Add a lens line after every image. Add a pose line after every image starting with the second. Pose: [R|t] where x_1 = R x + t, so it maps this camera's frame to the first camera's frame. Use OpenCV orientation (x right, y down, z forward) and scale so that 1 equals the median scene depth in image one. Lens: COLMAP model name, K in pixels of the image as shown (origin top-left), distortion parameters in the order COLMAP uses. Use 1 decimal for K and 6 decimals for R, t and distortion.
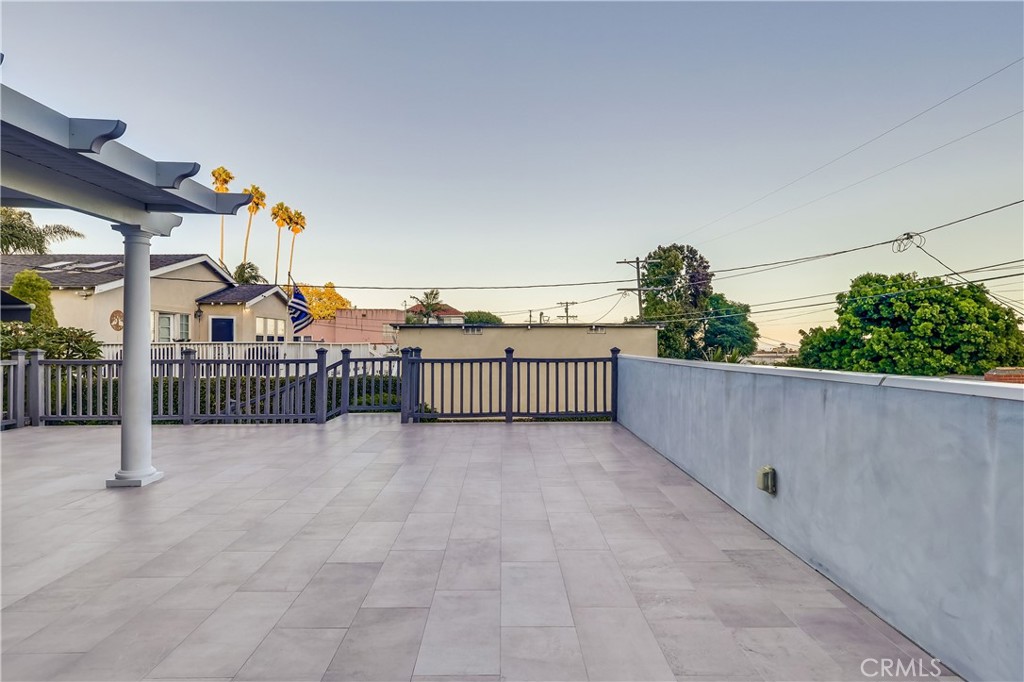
lens RADIAL K [[525.9, 0, 512.0], [0, 525.9, 338.7], [0, 0, 1]] dist [-0.000156, -0.000043]
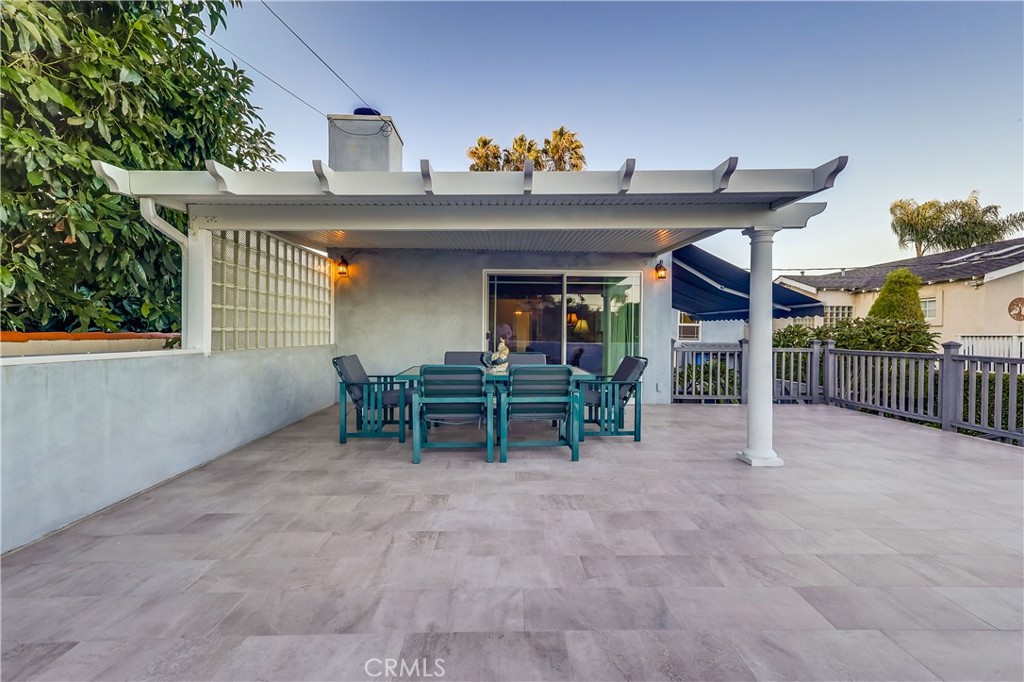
lens RADIAL K [[475.9, 0, 512.5], [0, 475.9, 338.1], [0, 0, 1]] dist [0.015354, 0.002155]
pose [[-0.017925, 0.012401, -0.999762, 0.179653], [0.004240, 0.999915, 0.012327, 0.000573], [0.999830, -0.004018, -0.017976, 0.318244]]
